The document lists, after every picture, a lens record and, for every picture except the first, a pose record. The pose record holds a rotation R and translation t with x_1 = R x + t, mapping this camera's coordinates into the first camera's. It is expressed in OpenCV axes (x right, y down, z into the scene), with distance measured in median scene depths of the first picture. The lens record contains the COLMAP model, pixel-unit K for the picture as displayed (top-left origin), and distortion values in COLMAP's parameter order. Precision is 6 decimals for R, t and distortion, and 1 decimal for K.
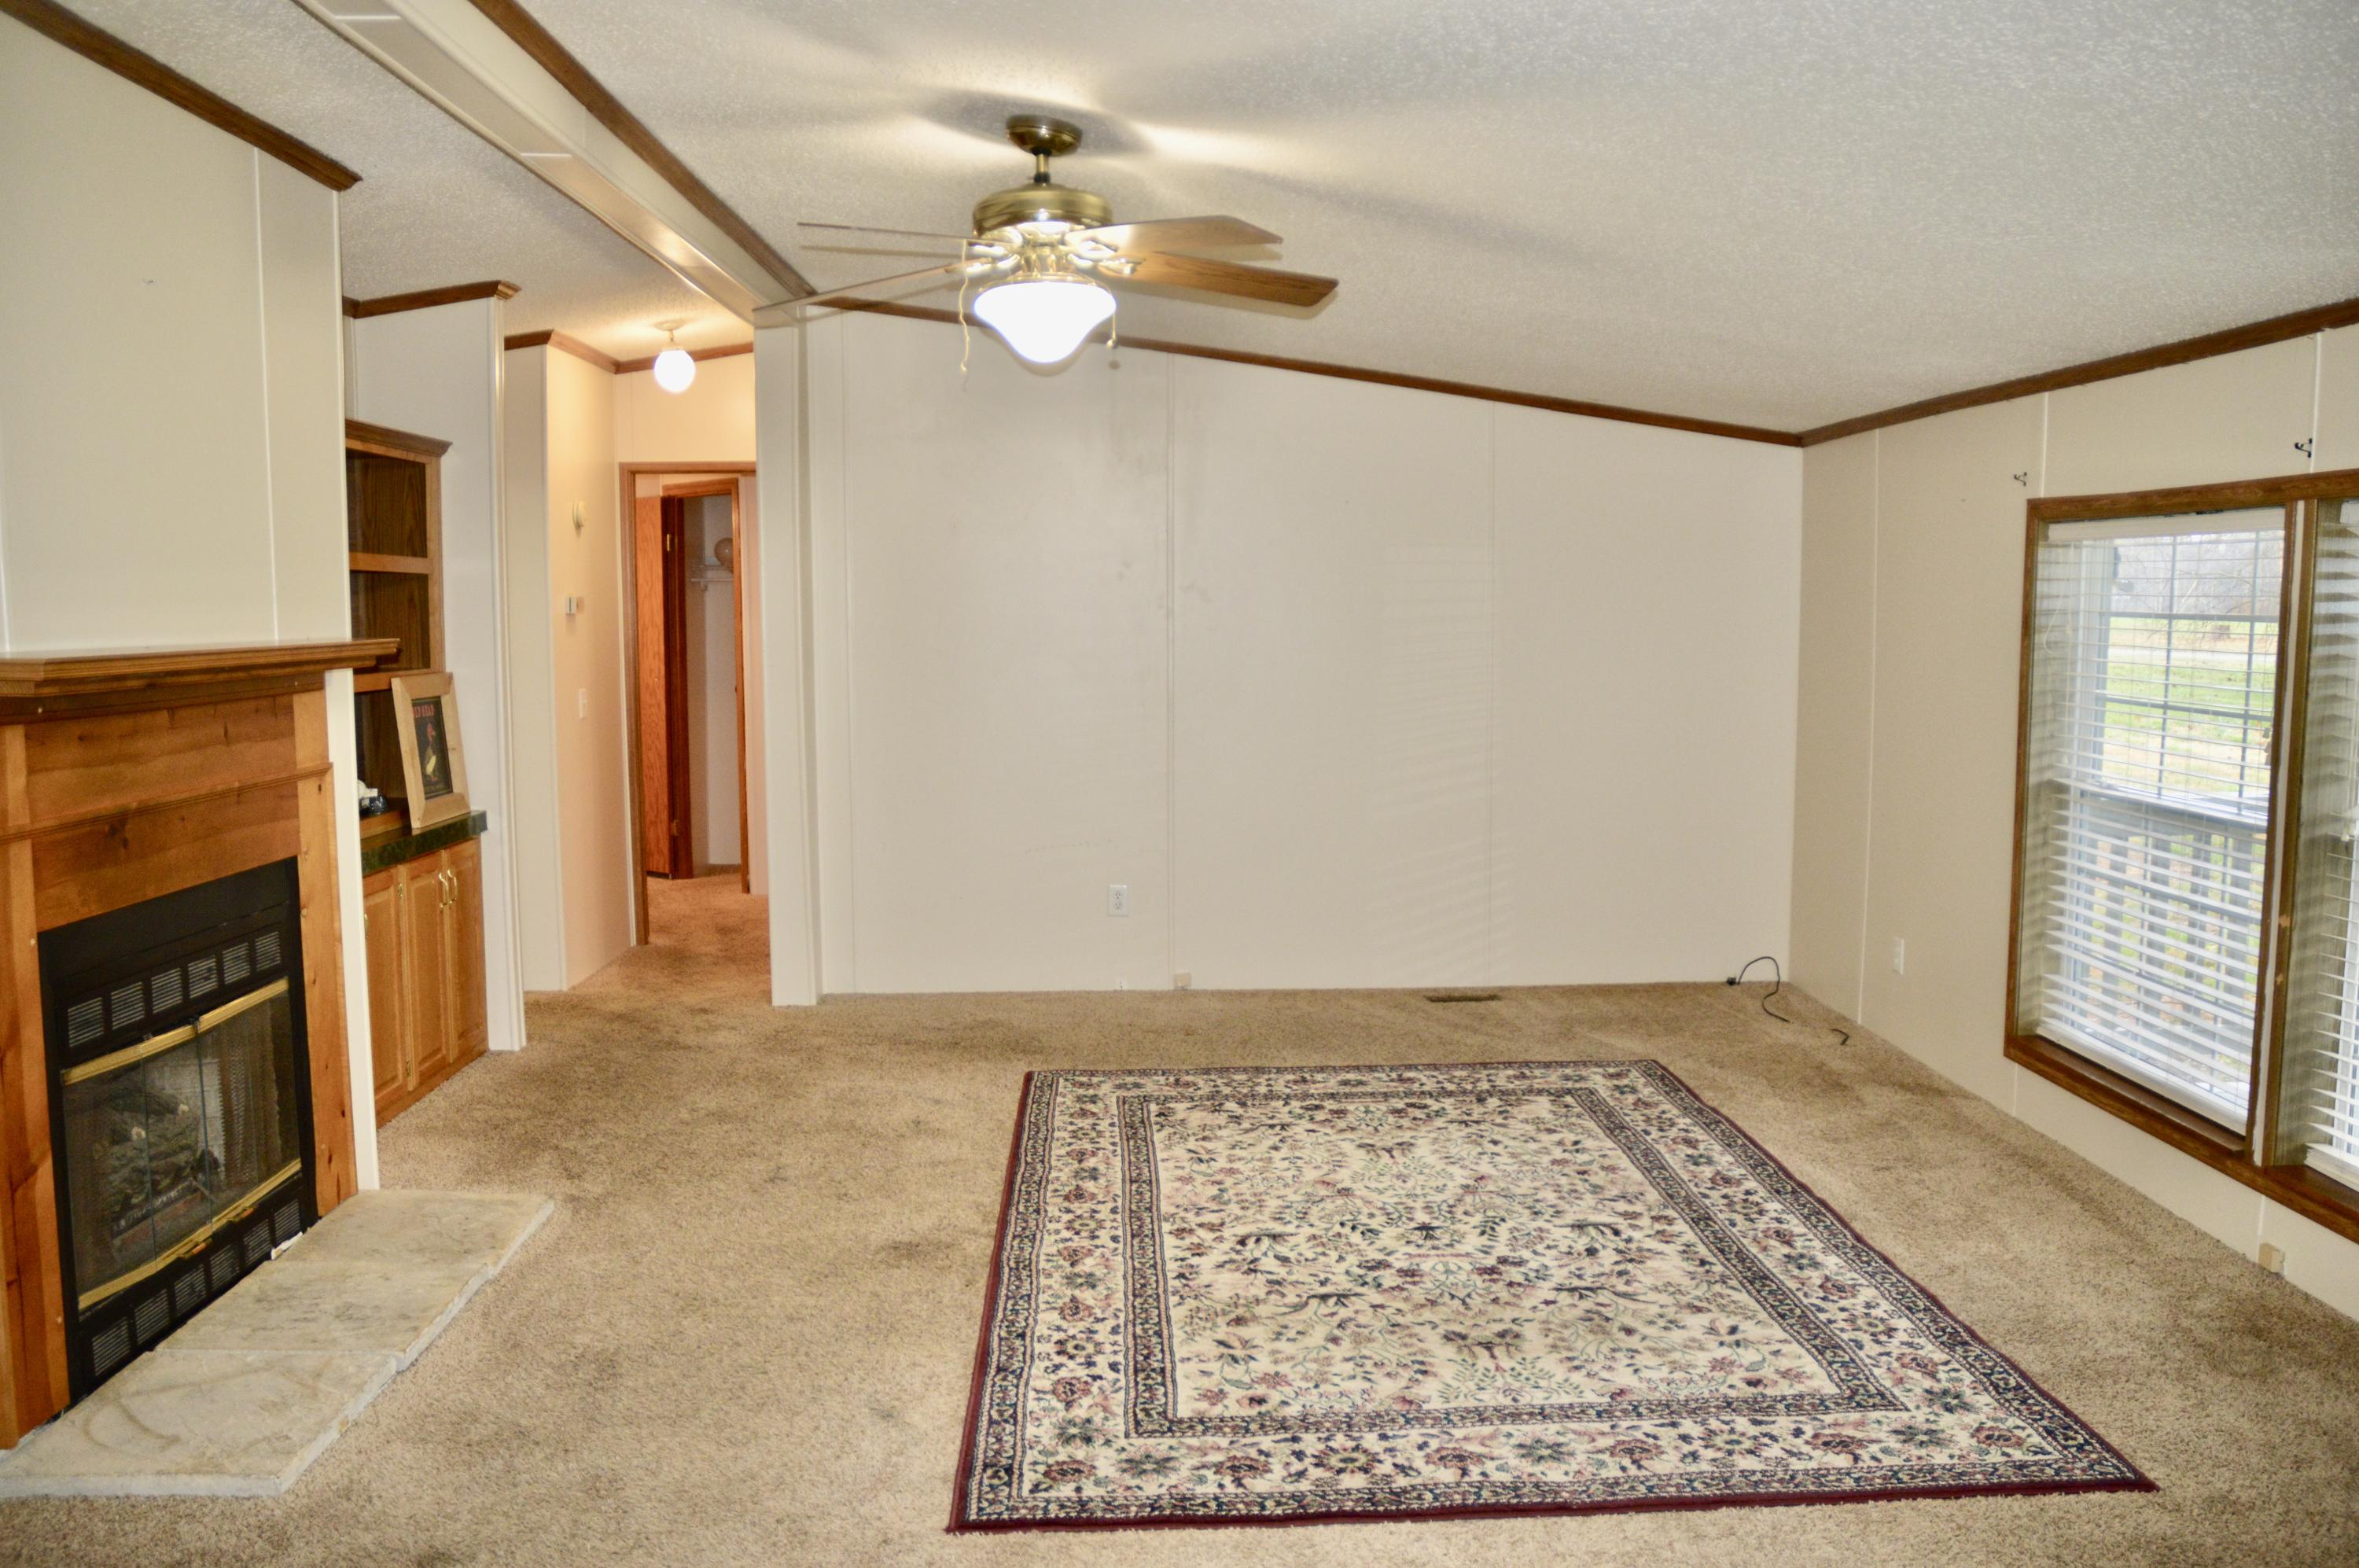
lens RADIAL K [[1865.7, 0, 1184.8], [0, 1865.7, 811.9], [0, 0, 1]] dist [-0.172209, 0.162921]
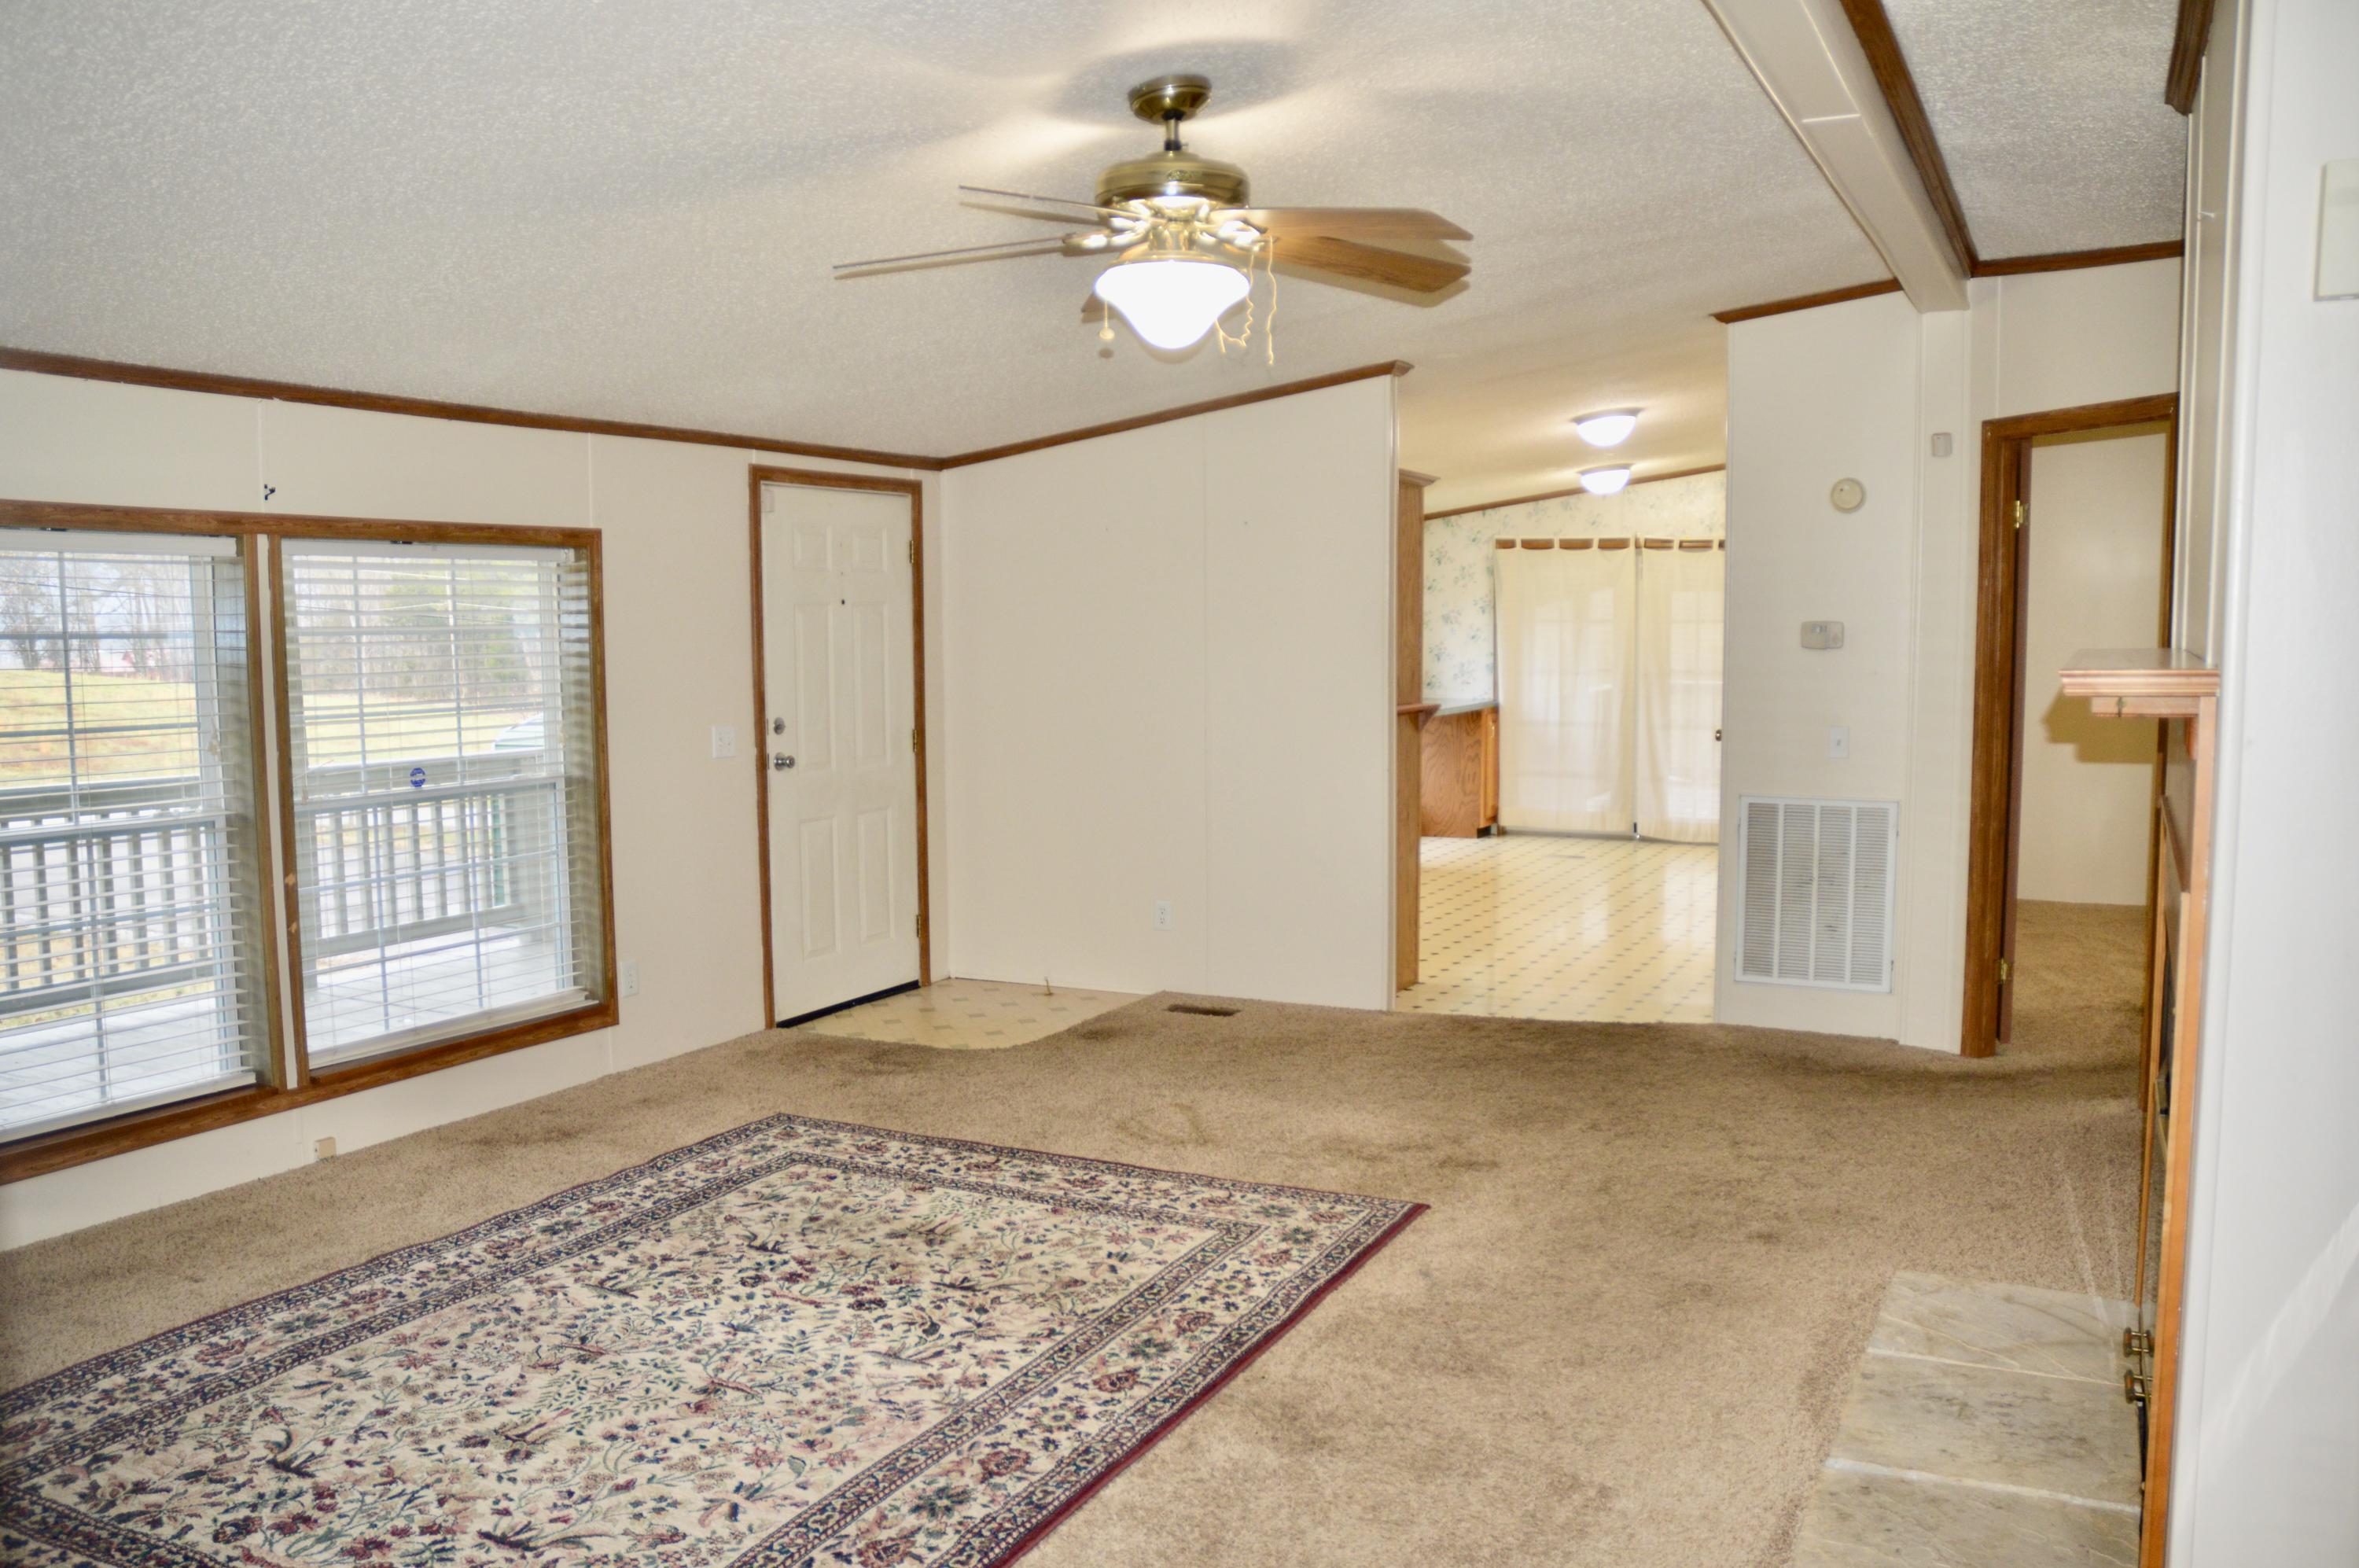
lens RADIAL K [[1865.7, 0, 1184.8], [0, 1865.7, 811.9], [0, 0, 1]] dist [-0.172209, 0.162921]
pose [[-0.877720, -0.043315, 0.477212, -0.476655], [0.060661, 0.977849, 0.200327, -0.182424], [-0.475319, 0.204779, -0.855650, 1.652861]]
